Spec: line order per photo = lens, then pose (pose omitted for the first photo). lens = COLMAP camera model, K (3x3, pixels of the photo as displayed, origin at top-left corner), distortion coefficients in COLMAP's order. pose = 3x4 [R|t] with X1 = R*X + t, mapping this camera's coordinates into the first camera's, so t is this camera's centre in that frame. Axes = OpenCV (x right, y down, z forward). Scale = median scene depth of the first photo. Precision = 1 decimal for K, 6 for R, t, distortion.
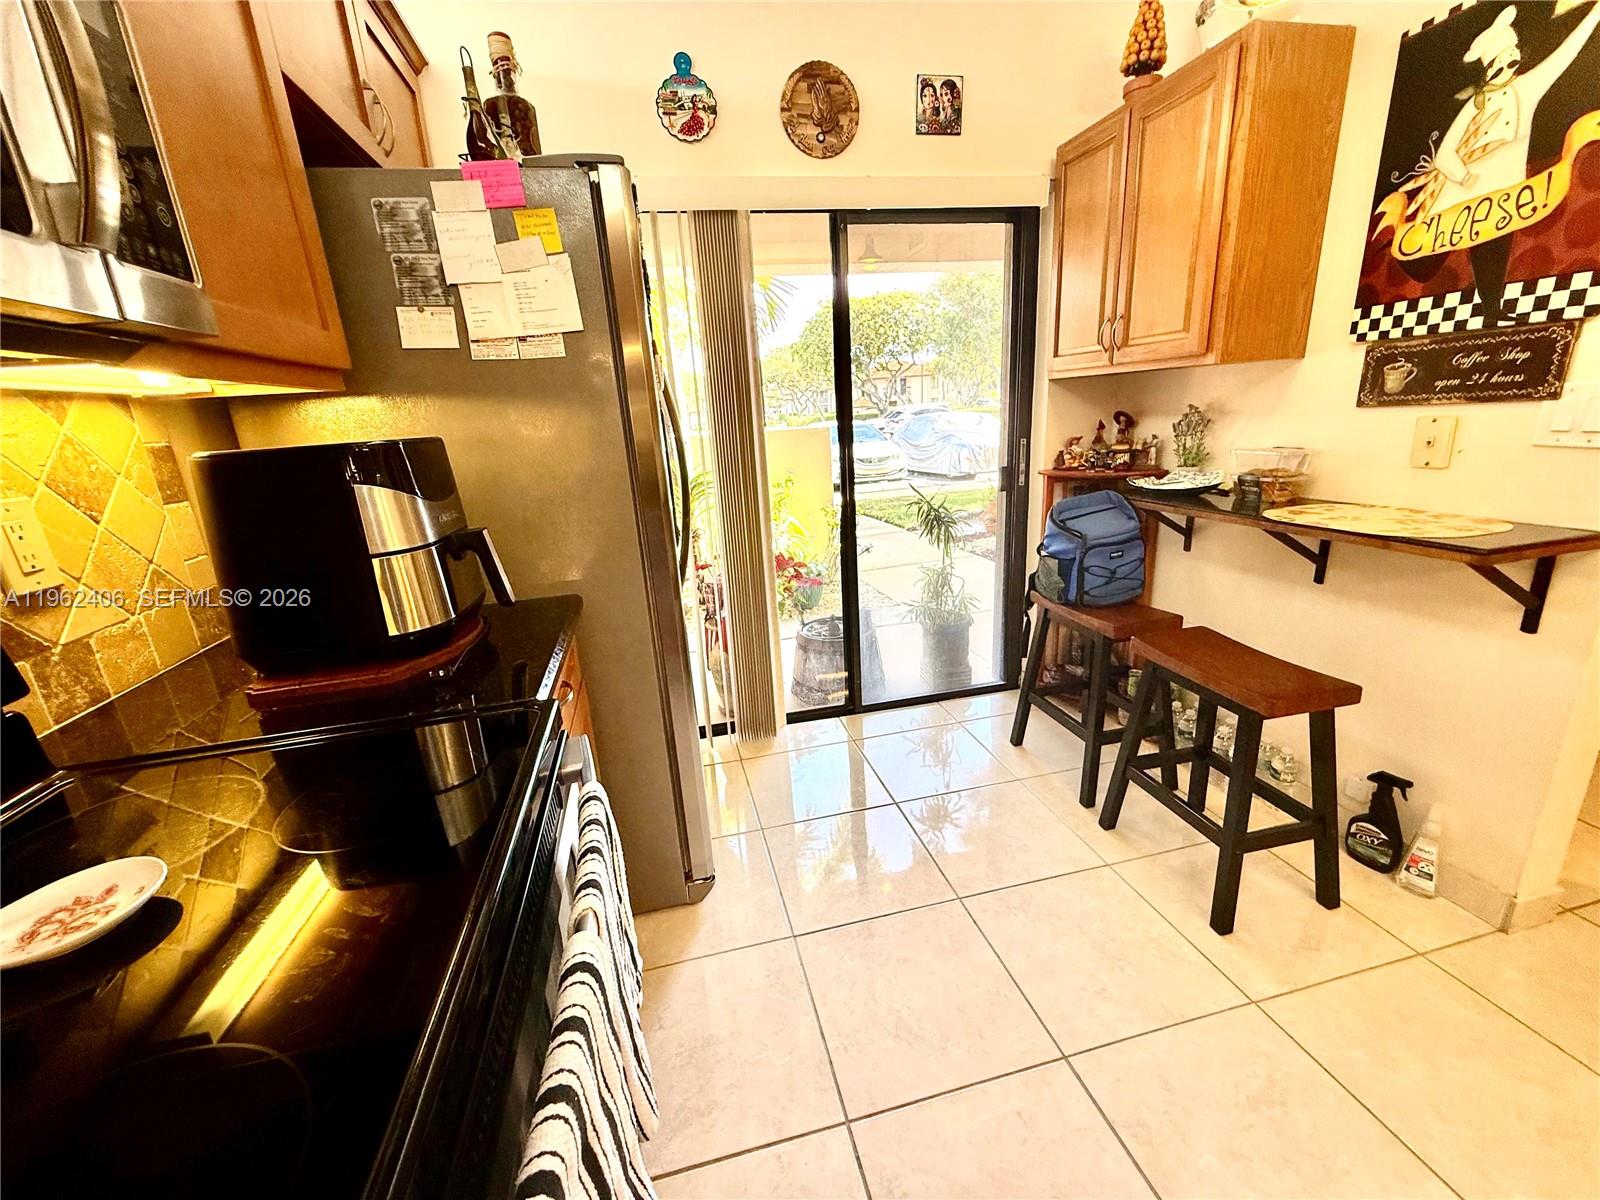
lens RADIAL K [[639.8, 0, 790.5], [0, 639.8, 599.9], [0, 0, 1]] dist [-0.001032, 0.000232]
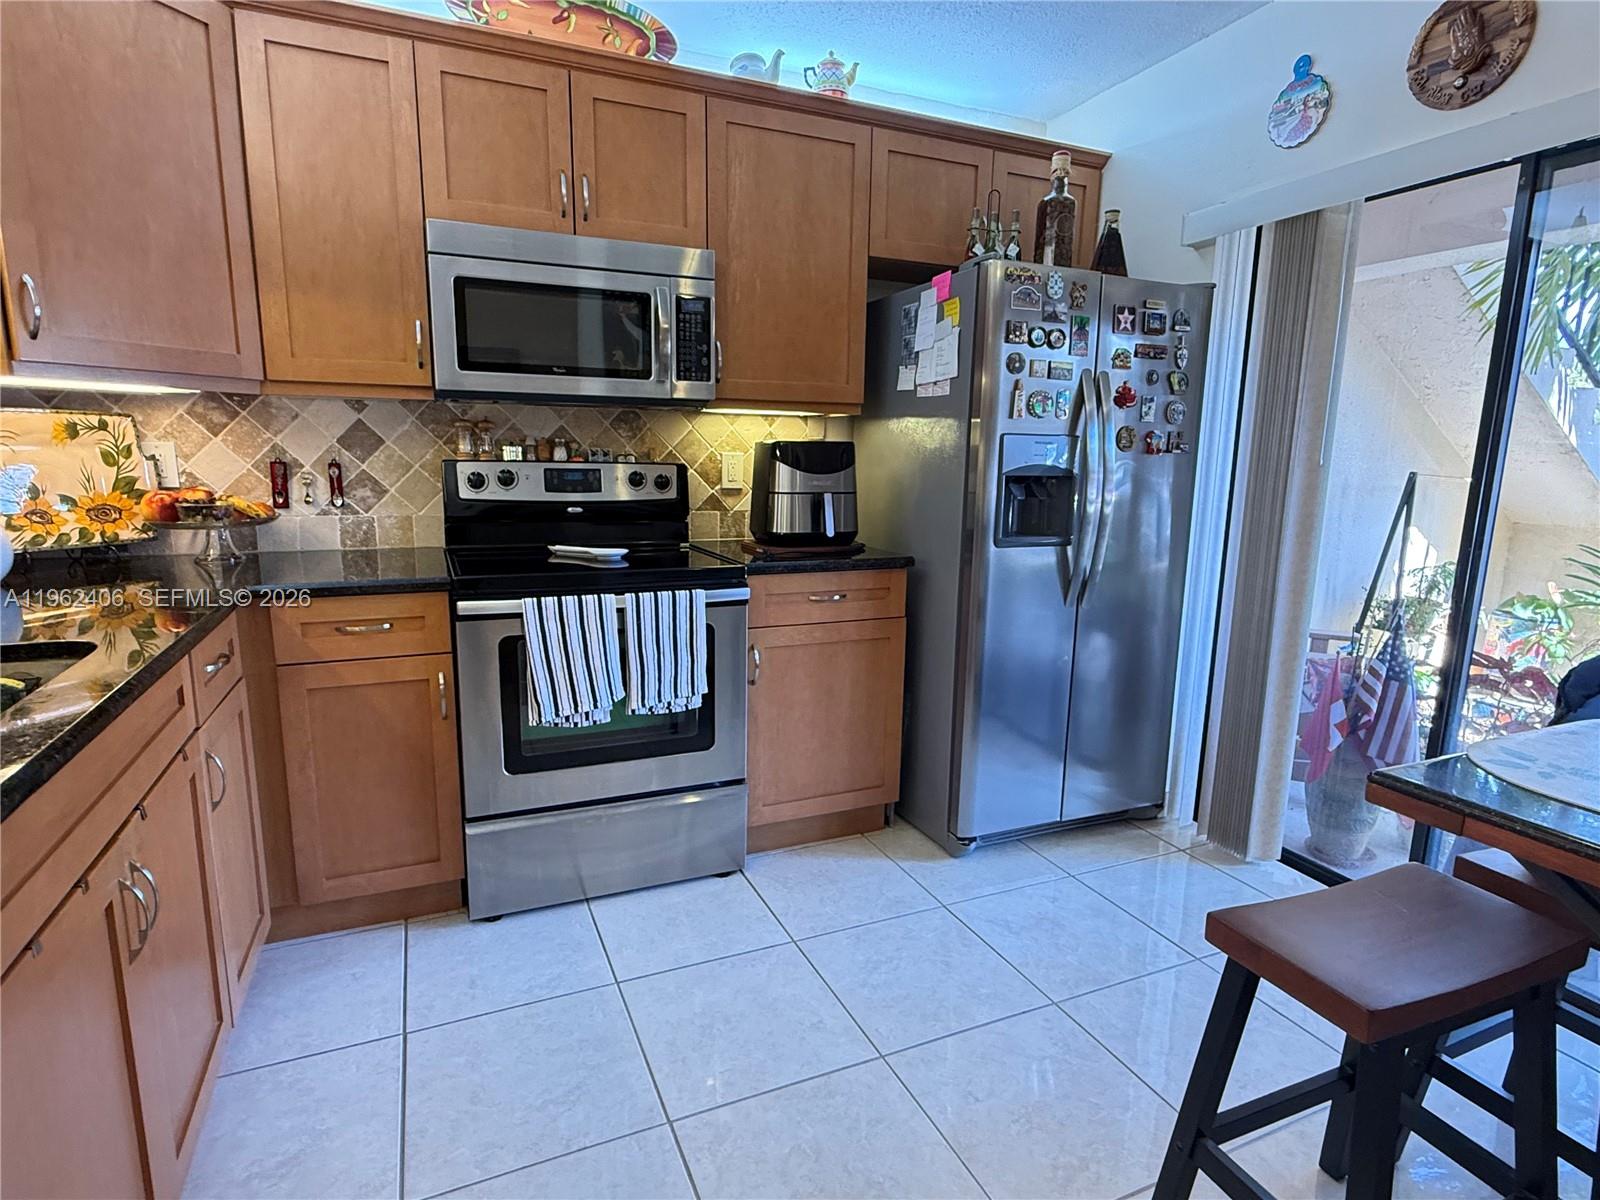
lens RADIAL K [[848.1, 0, 796.4], [0, 848.1, 601.7], [0, 0, 1]] dist [-0.001896, 0.001079]
pose [[0.189178, 0.236769, -0.952970, 1.019981], [-0.304996, 0.936661, 0.172171, -0.114385], [0.933375, 0.258081, 0.249410, 0.223218]]
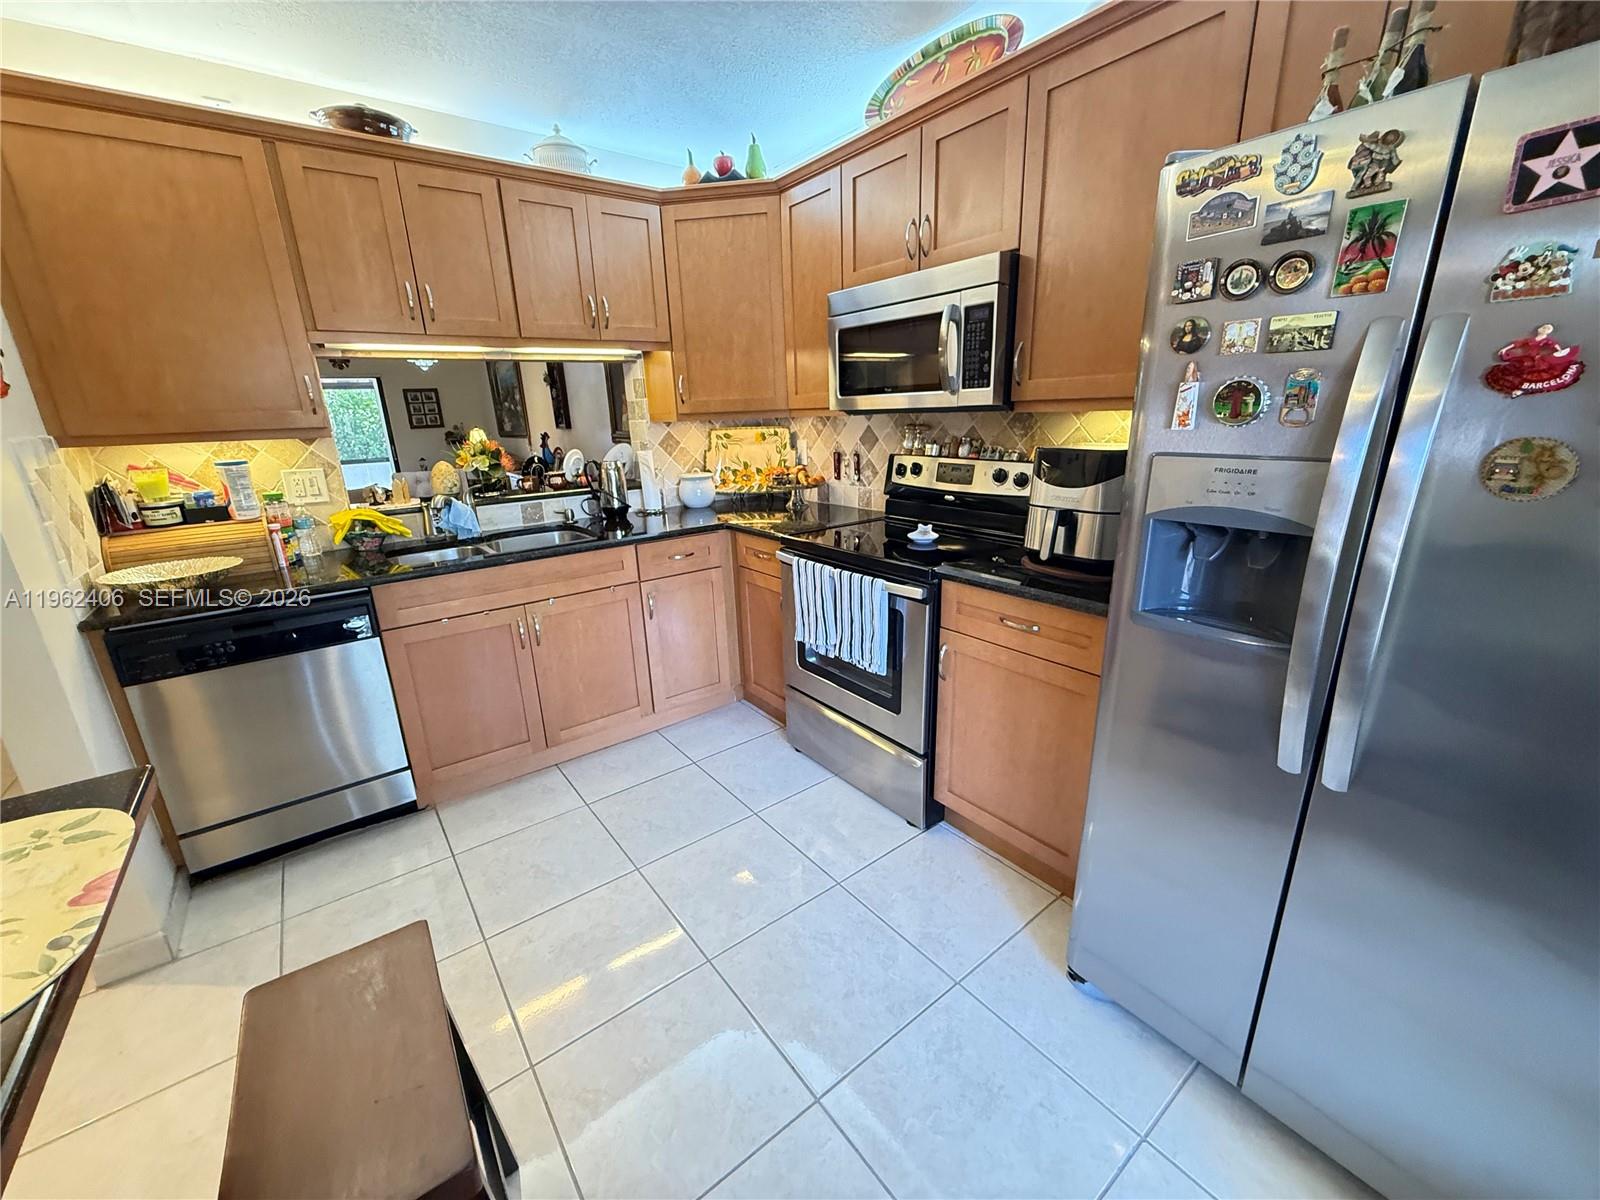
lens RADIAL K [[639.8, 0, 790.5], [0, 639.8, 599.9], [0, 0, 1]] dist [-0.001032, 0.000232]
pose [[-0.908610, 0.206367, -0.363099, 0.398352], [-0.027897, 0.837464, 0.545780, -0.422361], [0.416713, 0.506031, -0.755171, 1.121610]]
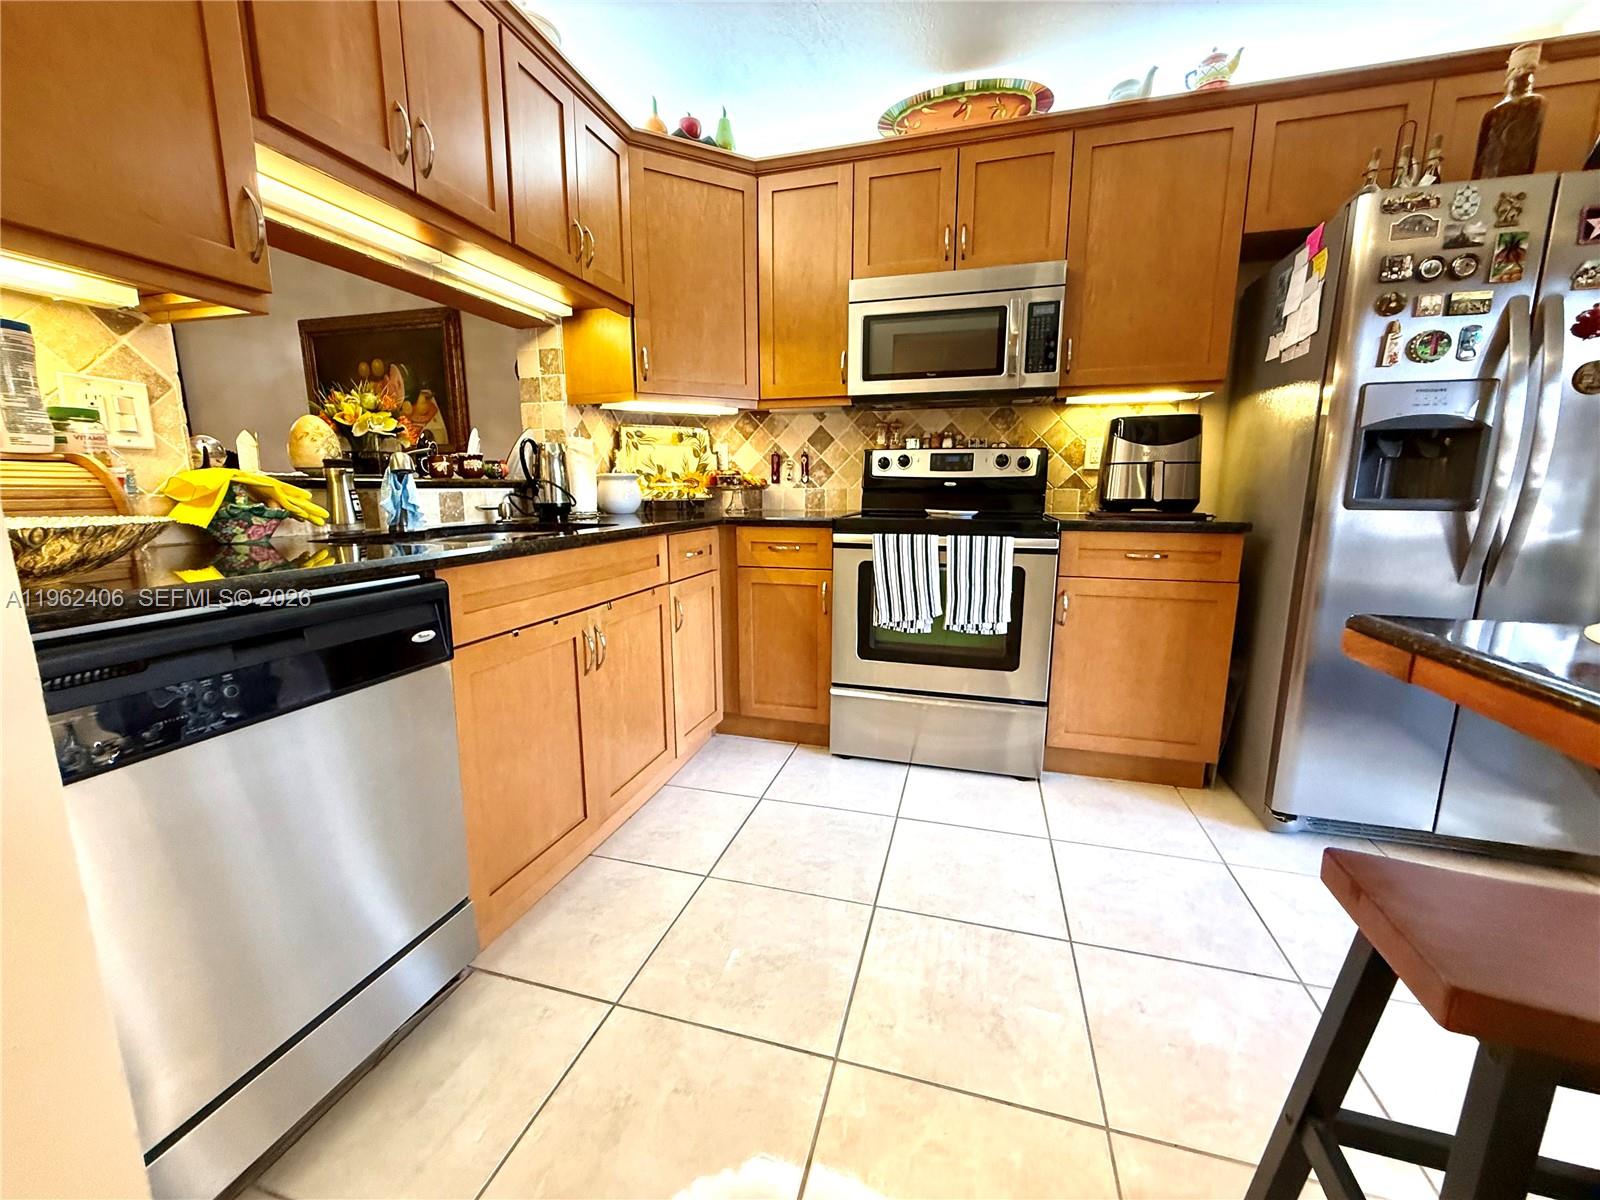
lens RADIAL K [[639.8, 0, 790.5], [0, 639.8, 599.9], [0, 0, 1]] dist [-0.001032, 0.000232]
pose [[-0.485328, 0.214872, -0.847518, 1.005845], [-0.217198, 0.909318, 0.354918, -0.096125], [0.846925, 0.356331, -0.394648, 0.535934]]
